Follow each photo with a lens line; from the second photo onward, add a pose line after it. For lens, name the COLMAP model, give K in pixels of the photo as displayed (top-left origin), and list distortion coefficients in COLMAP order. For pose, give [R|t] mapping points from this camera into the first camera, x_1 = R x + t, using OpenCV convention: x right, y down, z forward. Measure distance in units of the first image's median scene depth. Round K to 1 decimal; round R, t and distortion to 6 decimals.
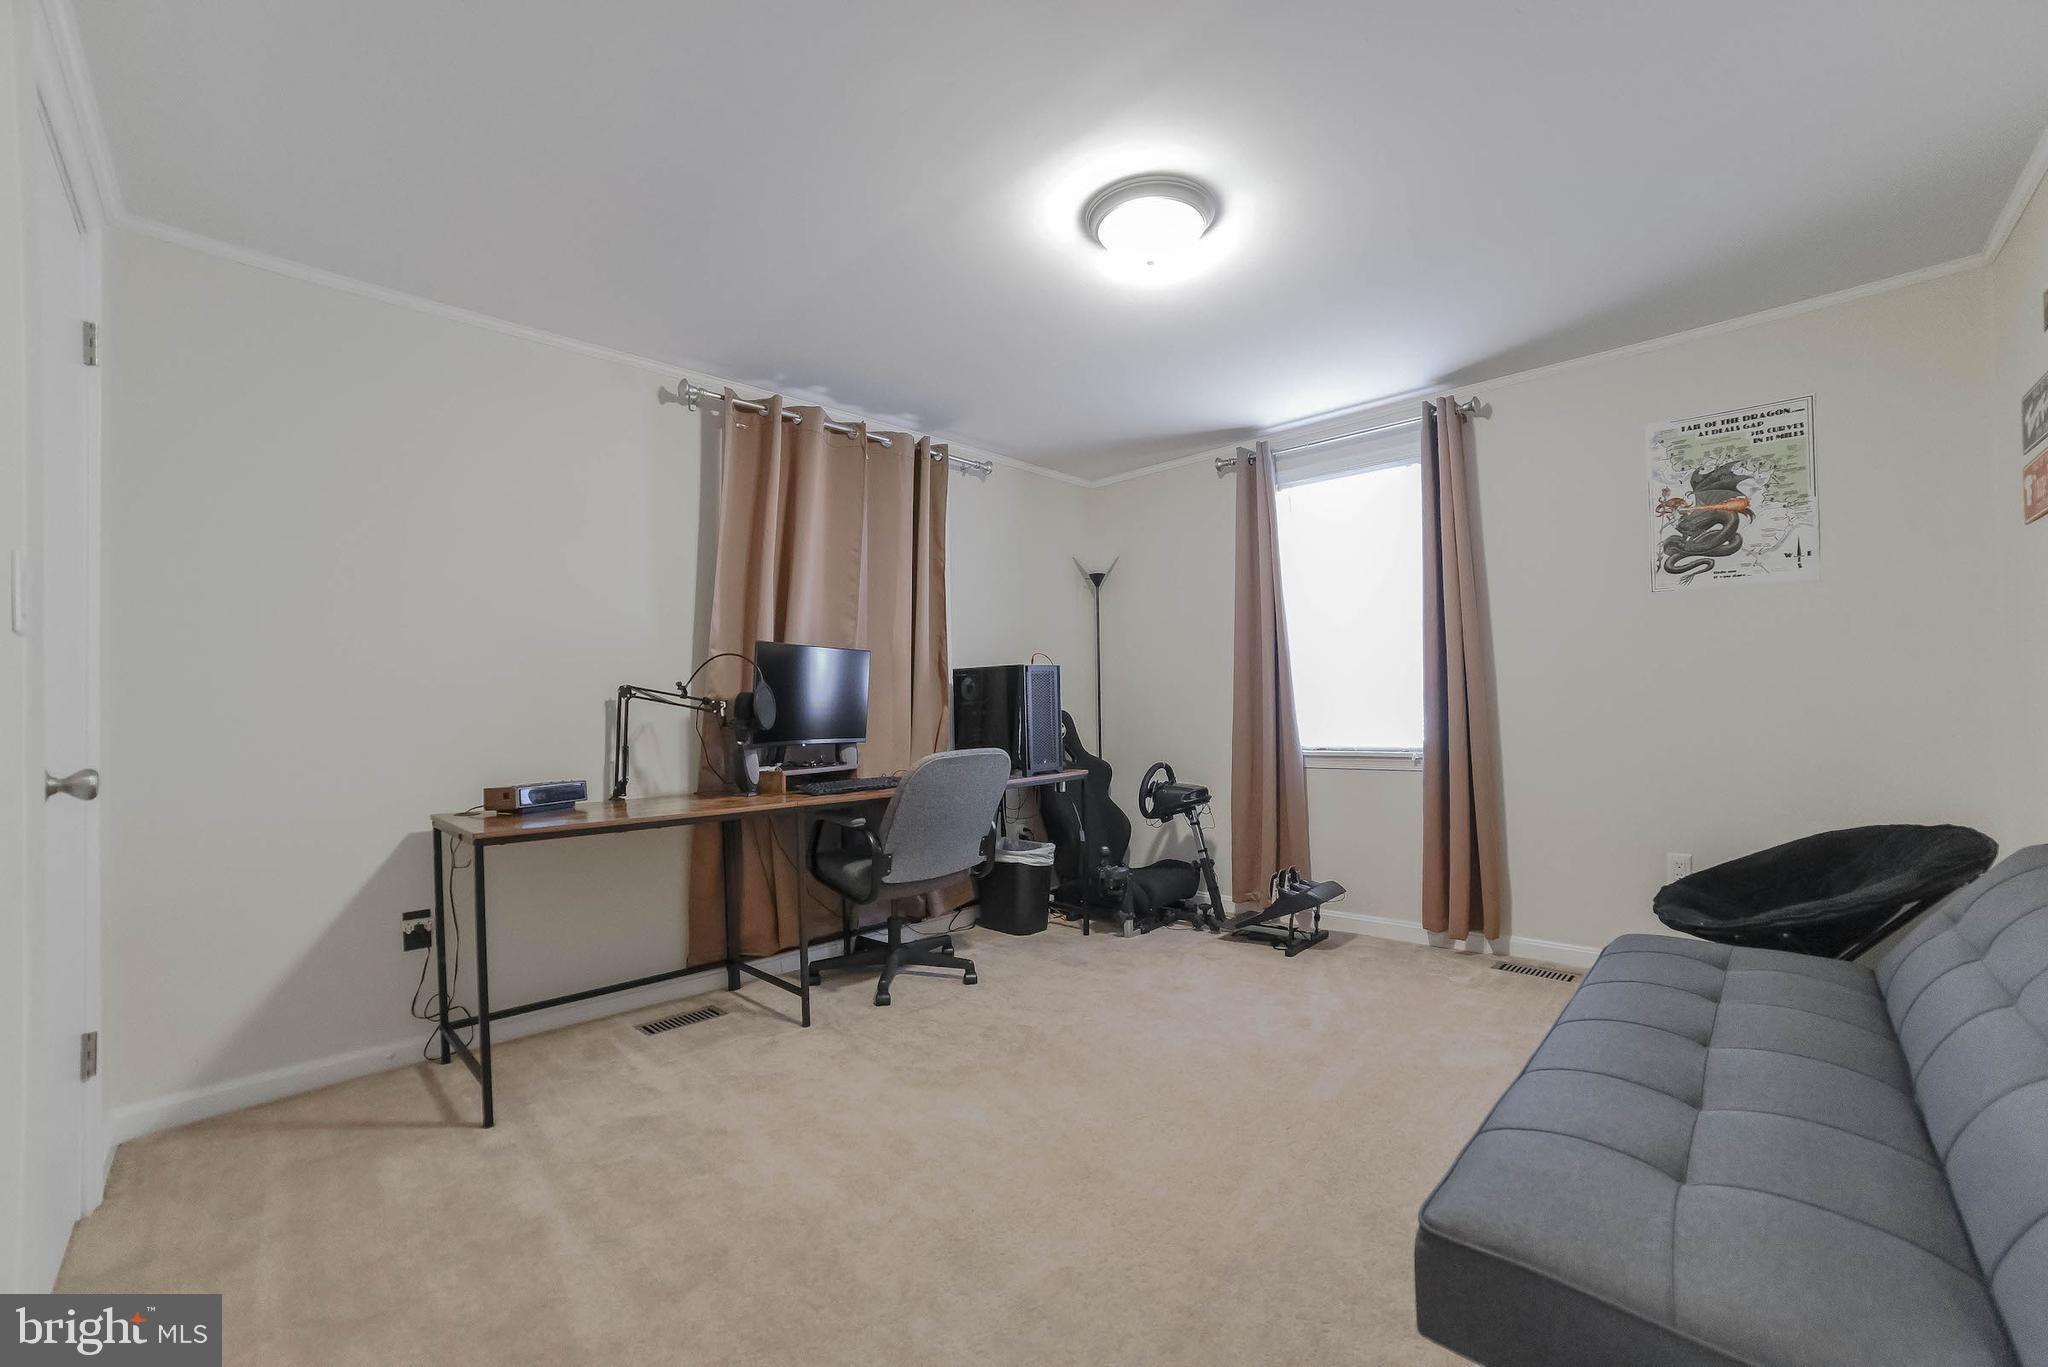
lens RADIAL K [[837.2, 0, 1024.0], [0, 837.2, 683.5], [0, 0, 1]] dist [-0.024351, 0.000302]
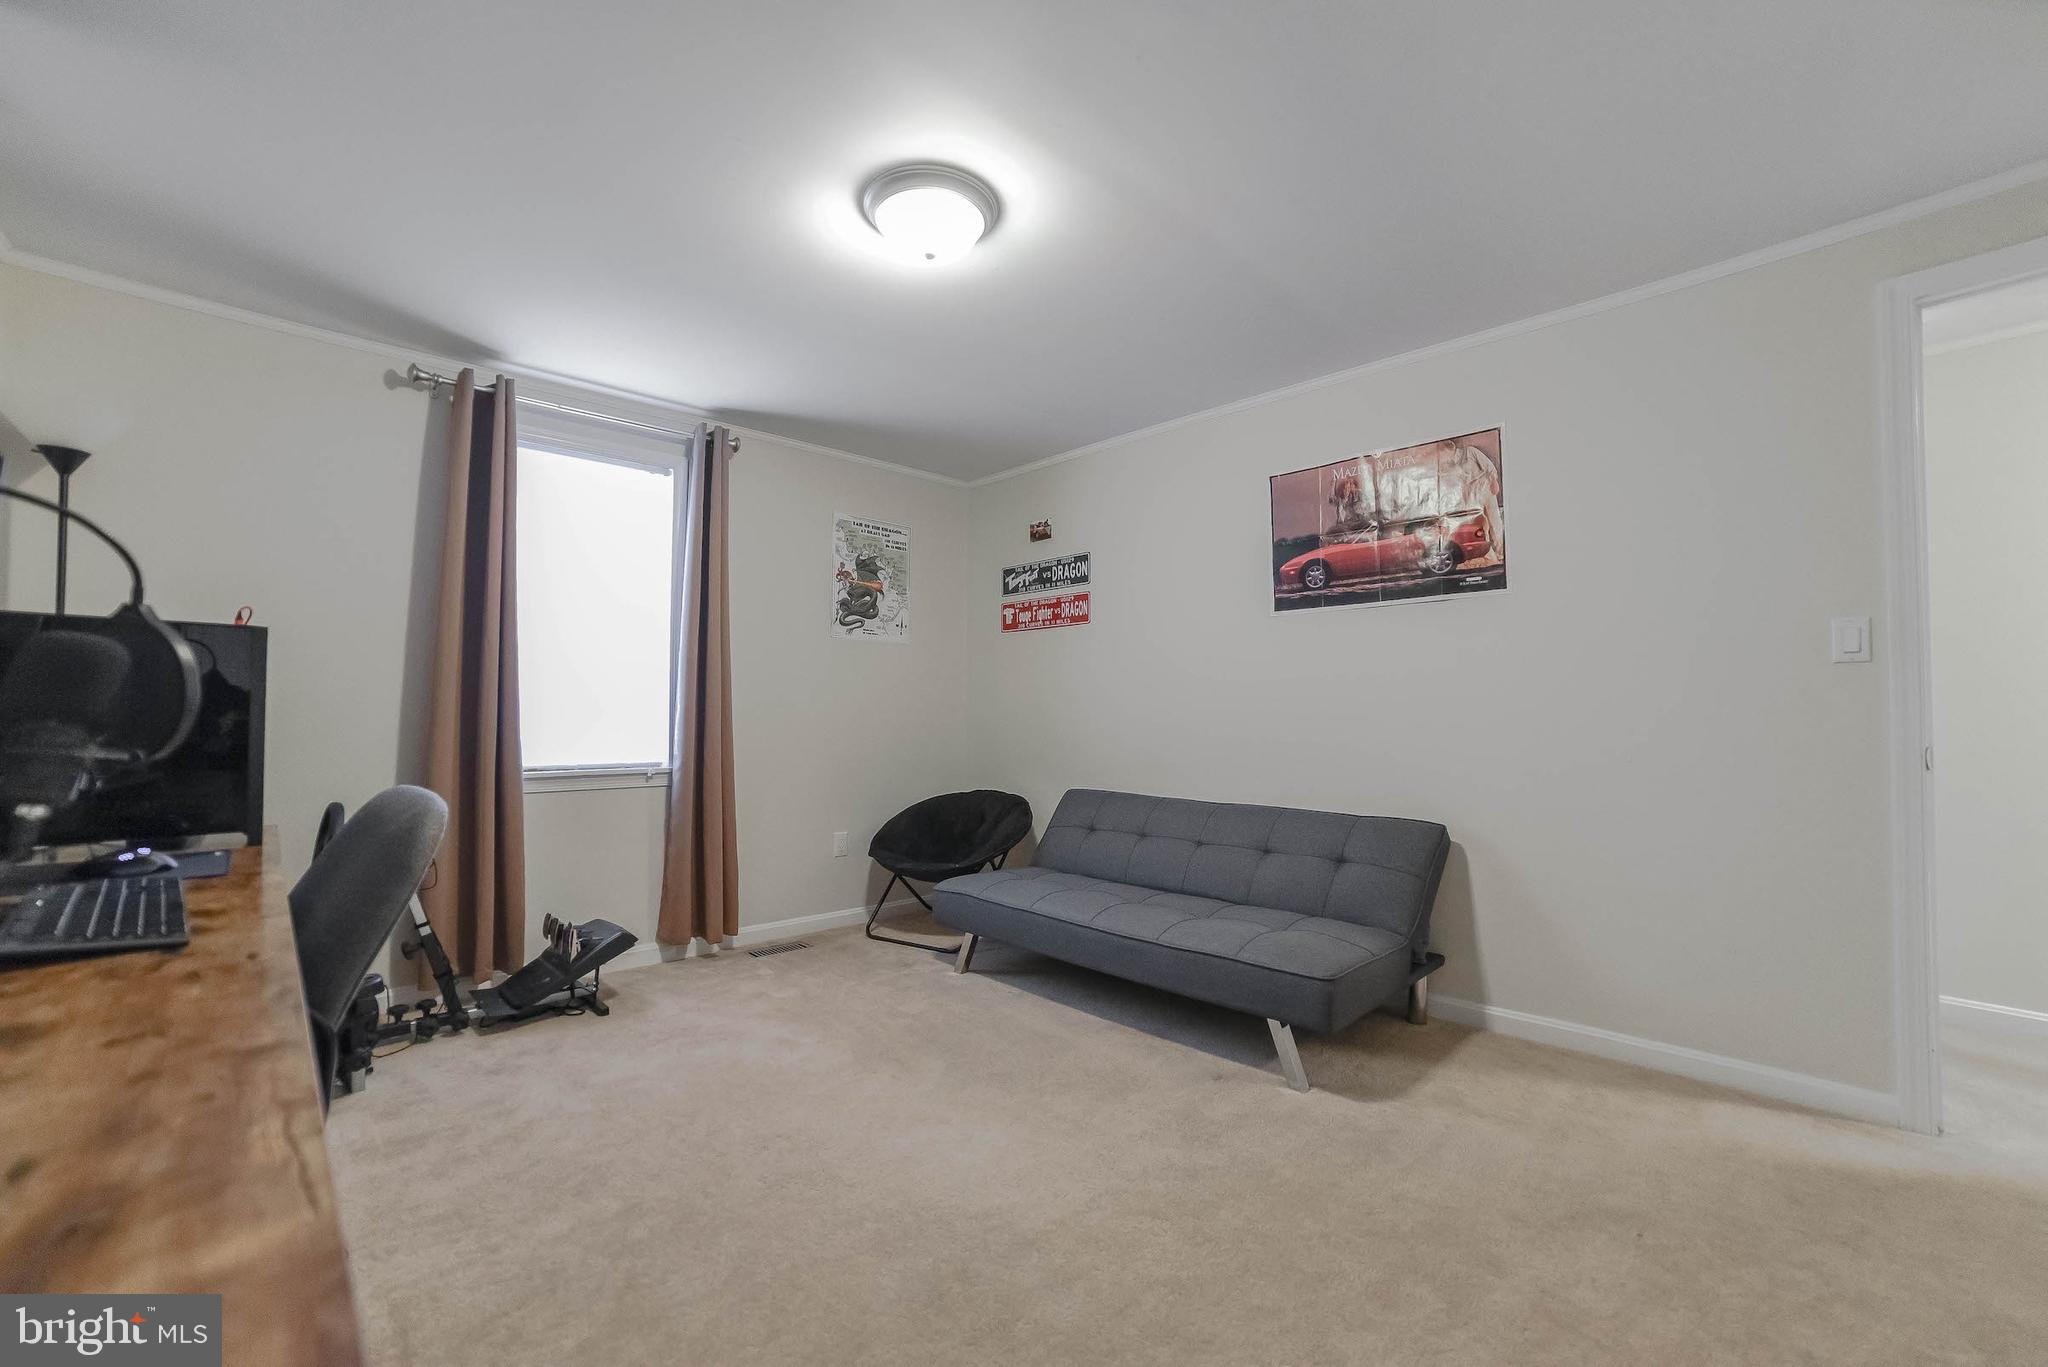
lens RADIAL K [[837.2, 0, 1024.0], [0, 837.2, 683.5], [0, 0, 1]] dist [-0.024351, 0.000302]
pose [[0.082293, 0.053726, 0.995159, -0.561620], [-0.038610, 0.997968, -0.050685, 0.020812], [-0.995860, -0.034252, 0.084200, 0.584250]]
